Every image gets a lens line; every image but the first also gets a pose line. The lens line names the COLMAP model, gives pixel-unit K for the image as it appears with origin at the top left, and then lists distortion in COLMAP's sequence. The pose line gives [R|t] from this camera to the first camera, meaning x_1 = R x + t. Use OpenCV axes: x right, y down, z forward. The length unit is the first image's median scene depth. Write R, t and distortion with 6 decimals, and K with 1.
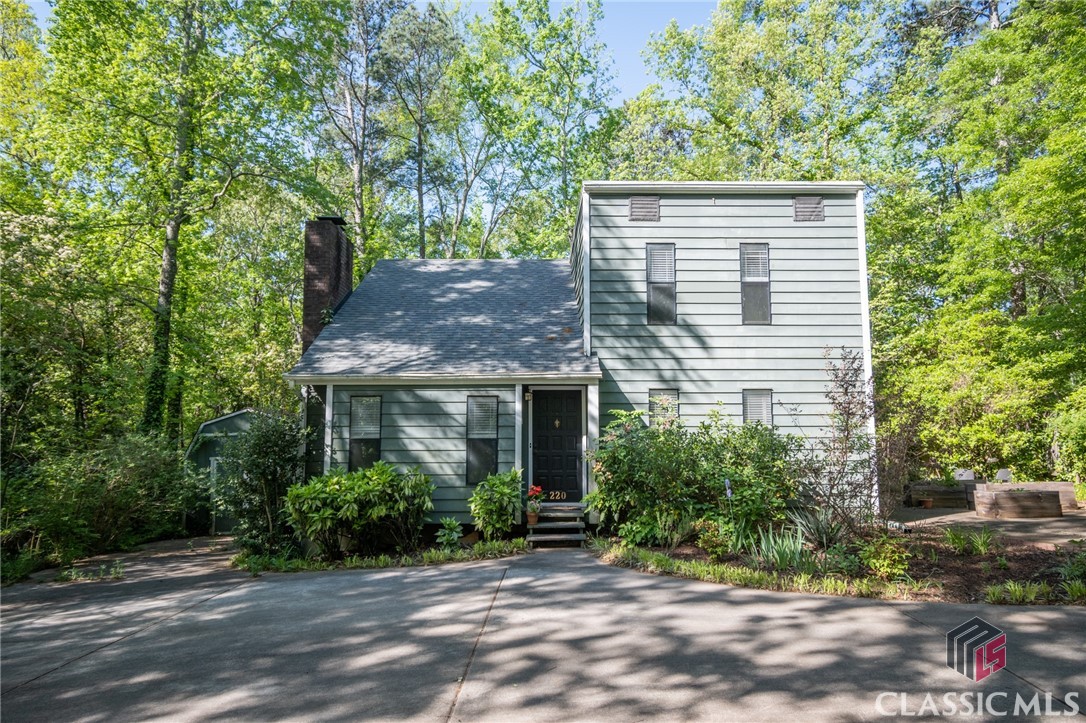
lens RADIAL K [[672.6, 0, 544.5], [0, 672.6, 364.2], [0, 0, 1]] dist [0.002035, -0.001138]
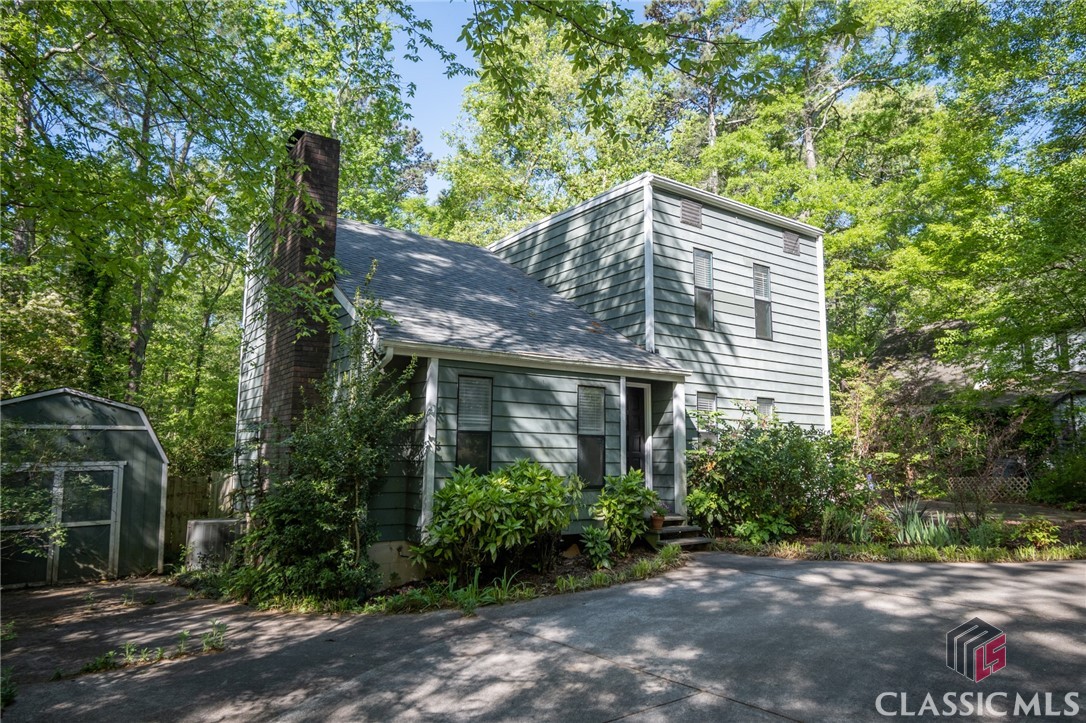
lens RADIAL K [[679.9, 0, 545.7], [0, 679.9, 365.6], [0, 0, 1]] dist [0.004021, 0.001586]
pose [[0.837297, 0.082835, 0.540436, -0.582407], [-0.058061, 0.996338, -0.062758, 0.074660], [-0.543656, 0.021169, 0.839041, 0.274257]]
